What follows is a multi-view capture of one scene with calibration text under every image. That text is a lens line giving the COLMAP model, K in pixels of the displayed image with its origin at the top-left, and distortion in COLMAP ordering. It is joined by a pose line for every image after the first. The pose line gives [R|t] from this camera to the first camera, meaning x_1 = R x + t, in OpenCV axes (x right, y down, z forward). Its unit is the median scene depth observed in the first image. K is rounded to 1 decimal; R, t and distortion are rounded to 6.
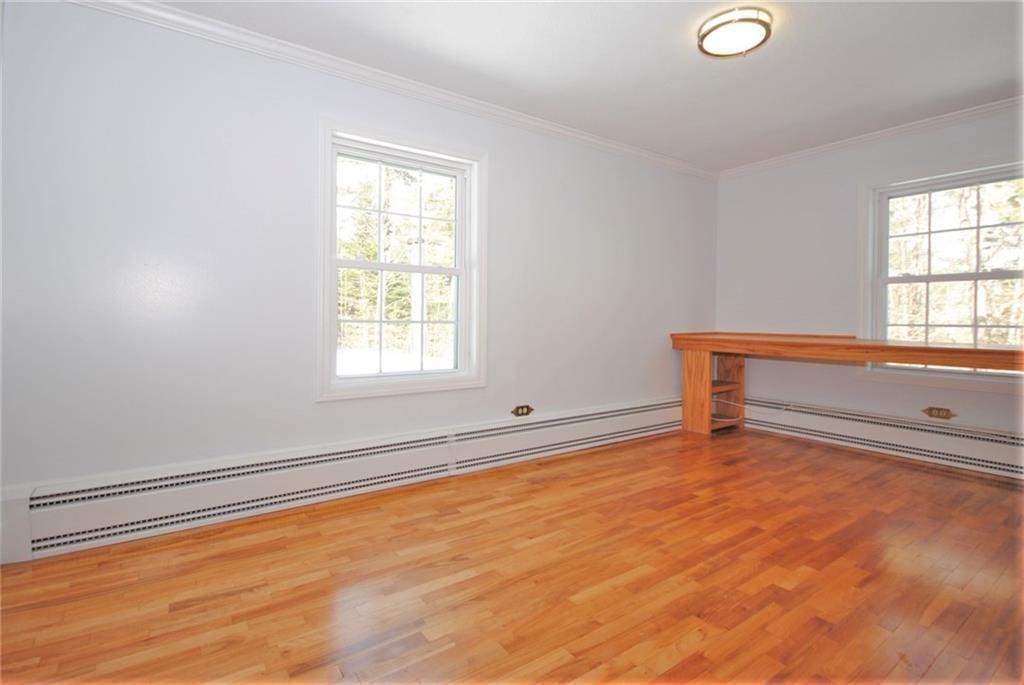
lens RADIAL K [[491.7, 0, 511.2], [0, 491.7, 320.4], [0, 0, 1]] dist [0.001002, 0.000078]
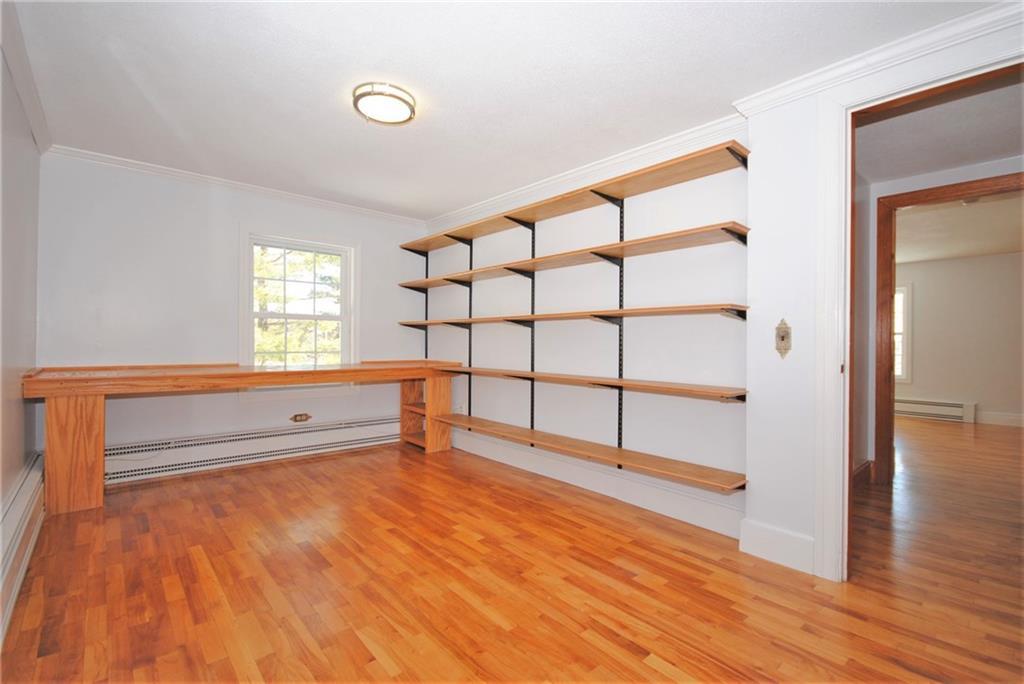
lens RADIAL K [[462.0, 0, 512.0], [0, 462.0, 342.0], [0, 0, 1]] dist [-0.001108, -0.000295]
pose [[-0.109435, -0.006788, 0.993971, -0.664991], [-0.006588, 0.999960, 0.006103, -0.045421], [-0.993972, -0.005880, -0.109475, 0.849301]]
